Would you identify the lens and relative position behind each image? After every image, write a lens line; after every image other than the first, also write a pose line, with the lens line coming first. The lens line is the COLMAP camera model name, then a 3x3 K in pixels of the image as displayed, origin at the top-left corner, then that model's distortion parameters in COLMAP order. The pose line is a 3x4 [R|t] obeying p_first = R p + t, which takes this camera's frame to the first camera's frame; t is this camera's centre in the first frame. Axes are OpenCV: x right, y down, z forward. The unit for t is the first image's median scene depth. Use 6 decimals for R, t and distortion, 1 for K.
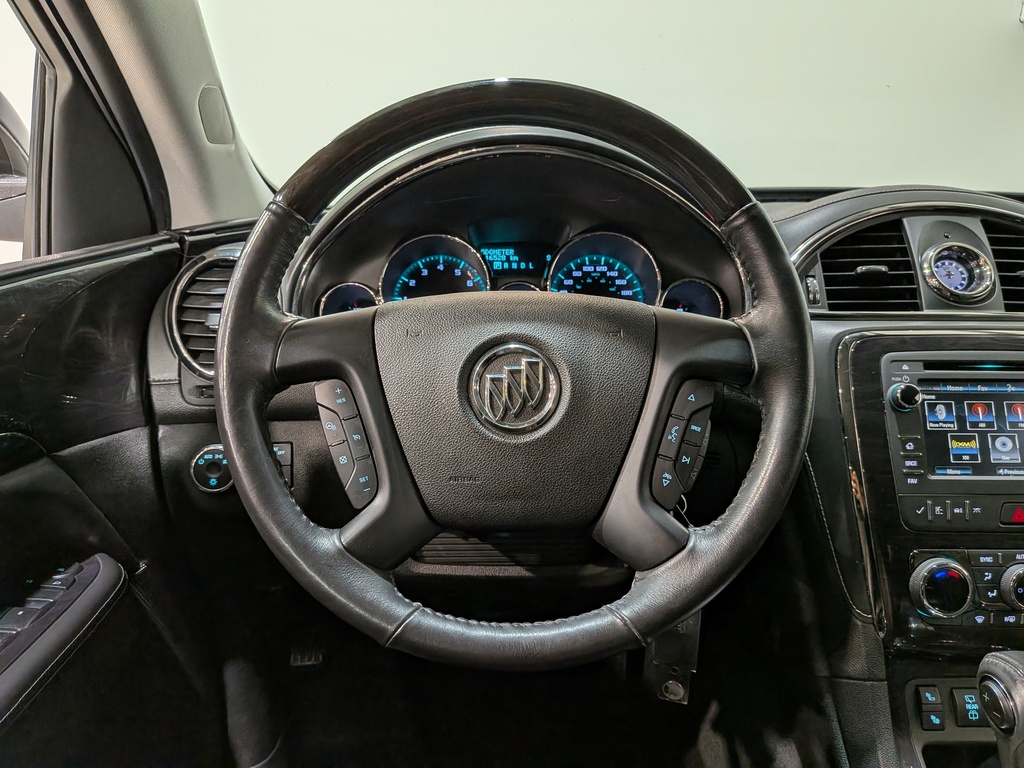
lens RADIAL K [[740.0, 0, 514.7], [0, 740.0, 388.7], [0, 0, 1]] dist [0.046007, -0.065237]
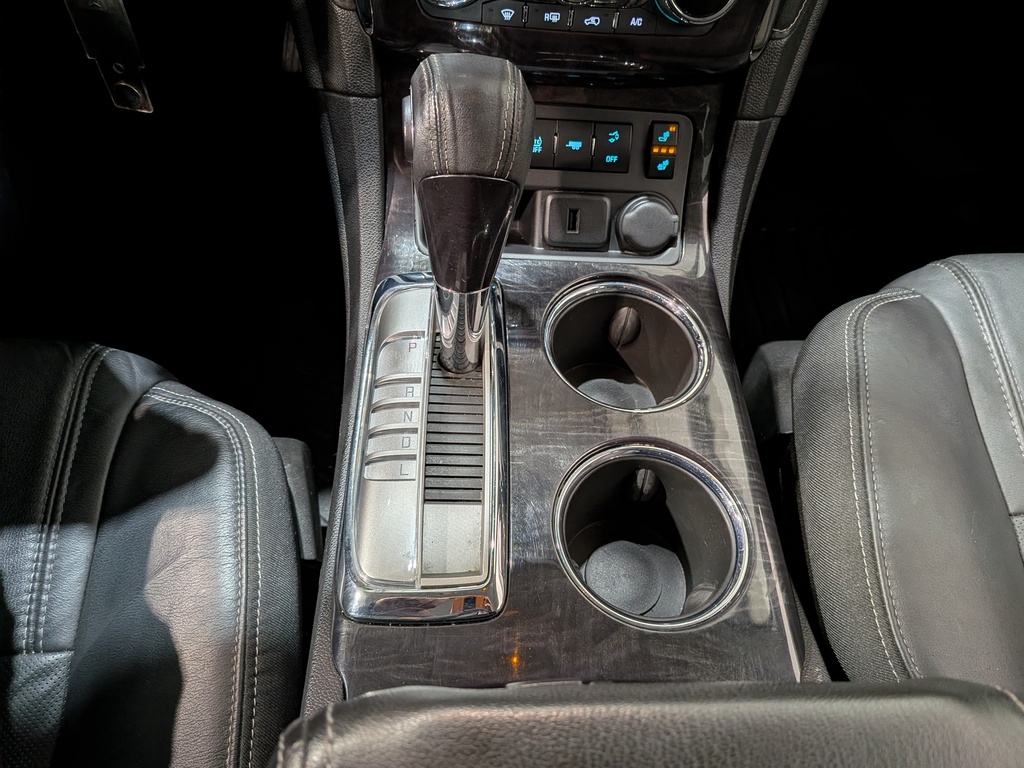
lens RADIAL K [[740.0, 0, 531.3], [0, 740.0, 374.4], [0, 0, 1]] dist [0.046007, -0.065237]
pose [[0.995517, 0.027024, 0.090638, 0.579967], [-0.078716, 0.767999, 0.635595, 0.125747], [-0.052434, -0.639881, 0.766683, 0.263825]]
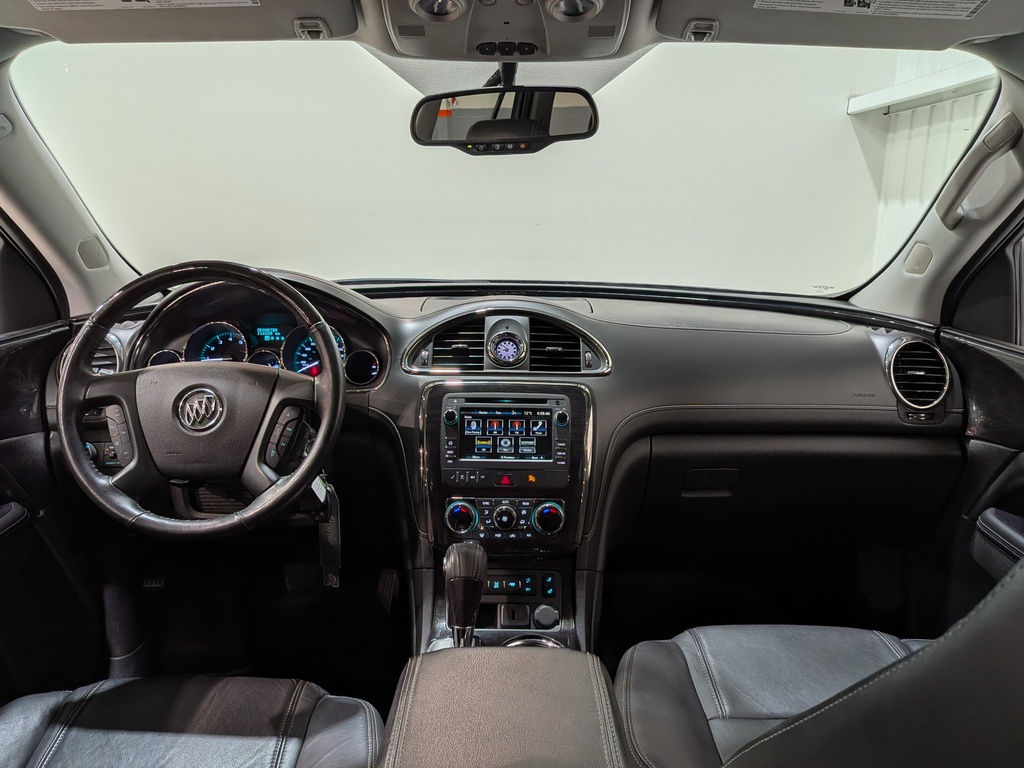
lens RADIAL K [[740.0, 0, 513.5], [0, 740.0, 394.0], [0, 0, 1]] dist [0.046007, -0.065237]
pose [[0.999963, 0.007237, 0.004590, 0.677603], [-0.007063, 0.999294, -0.036910, 0.020817], [-0.004854, 0.036876, 0.999308, -0.861237]]
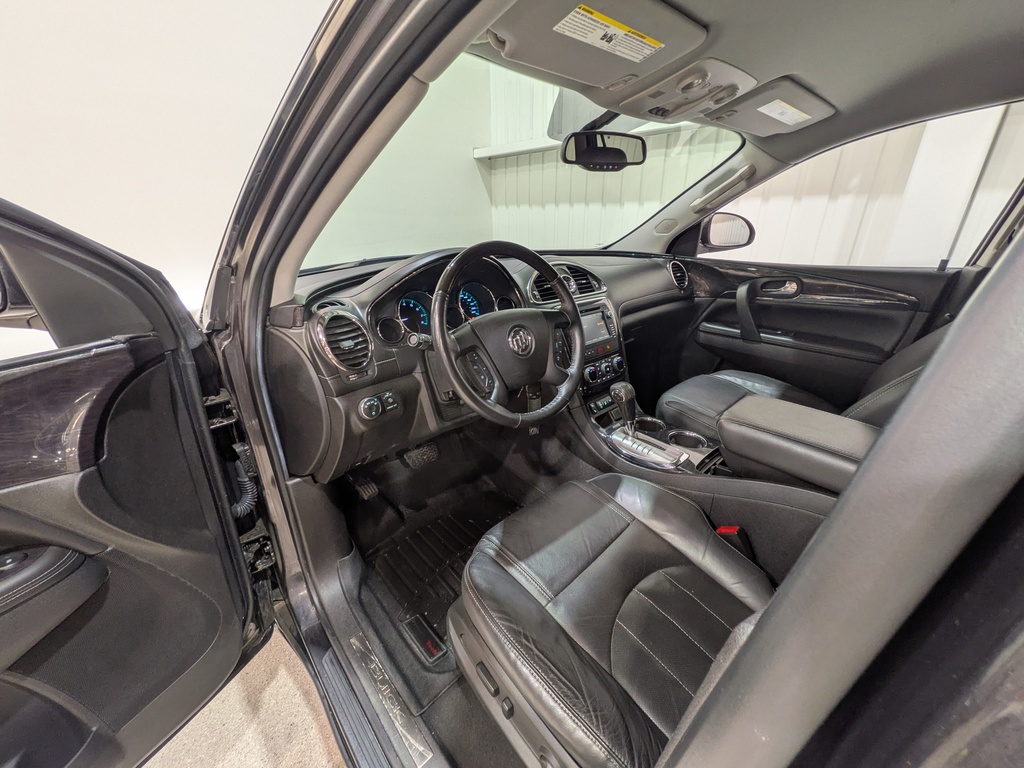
lens RADIAL K [[403.0, 0, 509.8], [0, 403.0, 383.5], [0, 0, 1]] dist [-0.003938, -0.000514]
pose [[0.749886, -0.262651, 0.607195, -0.885325], [0.191291, 0.964692, 0.181047, -0.116454], [-0.633308, -0.019614, 0.773651, -0.245910]]
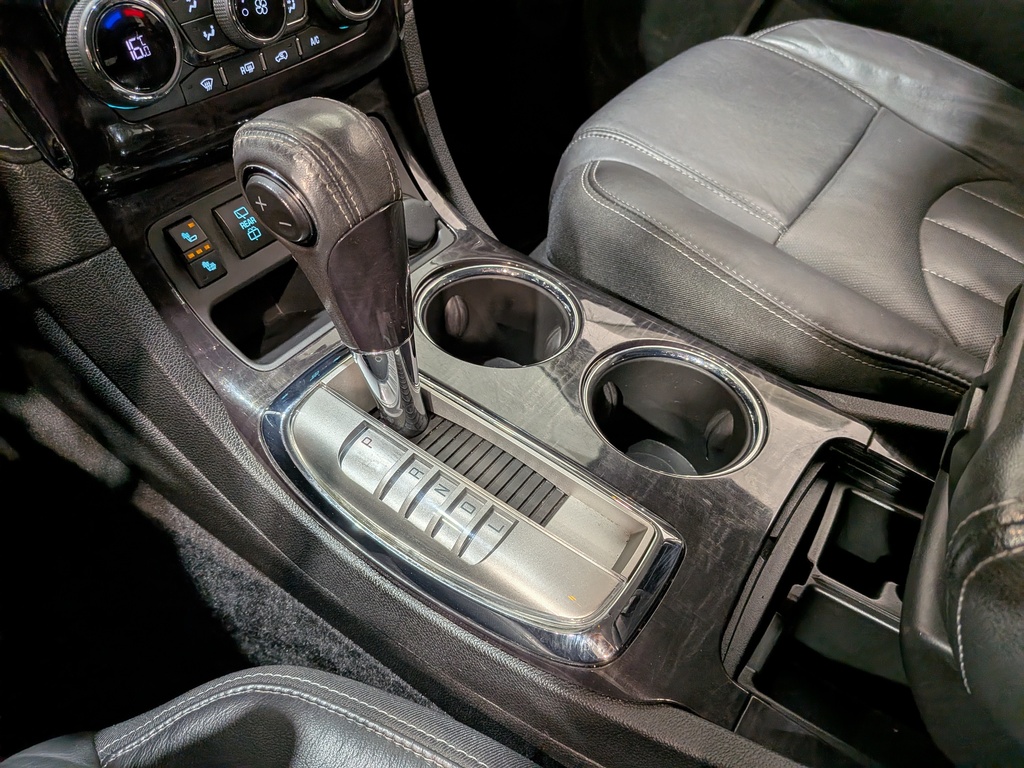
lens RADIAL K [[740.0, 0, 494.4], [0, 740.0, 376.8], [0, 0, 1]] dist [0.046007, -0.065237]
pose [[0.582752, -0.550061, 0.598191, 0.265196], [0.140451, 0.793195, 0.592549, 0.169633], [-0.800421, -0.261293, 0.539493, 0.421500]]
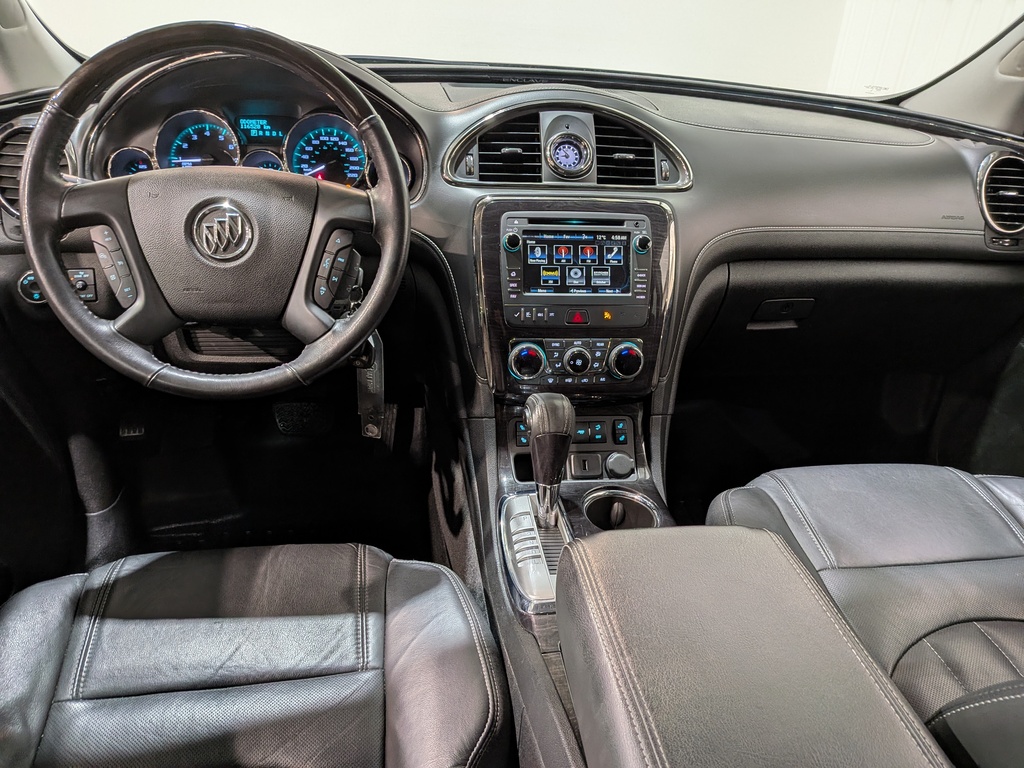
lens RADIAL K [[740.0, 0, 505.6], [0, 740.0, 392.3], [0, 0, 1]] dist [0.046007, -0.065237]
pose [[0.989648, -0.015824, 0.142640, 0.286585], [-0.016114, 0.975365, 0.220006, -0.022430], [-0.142608, -0.220027, 0.965014, -0.555703]]
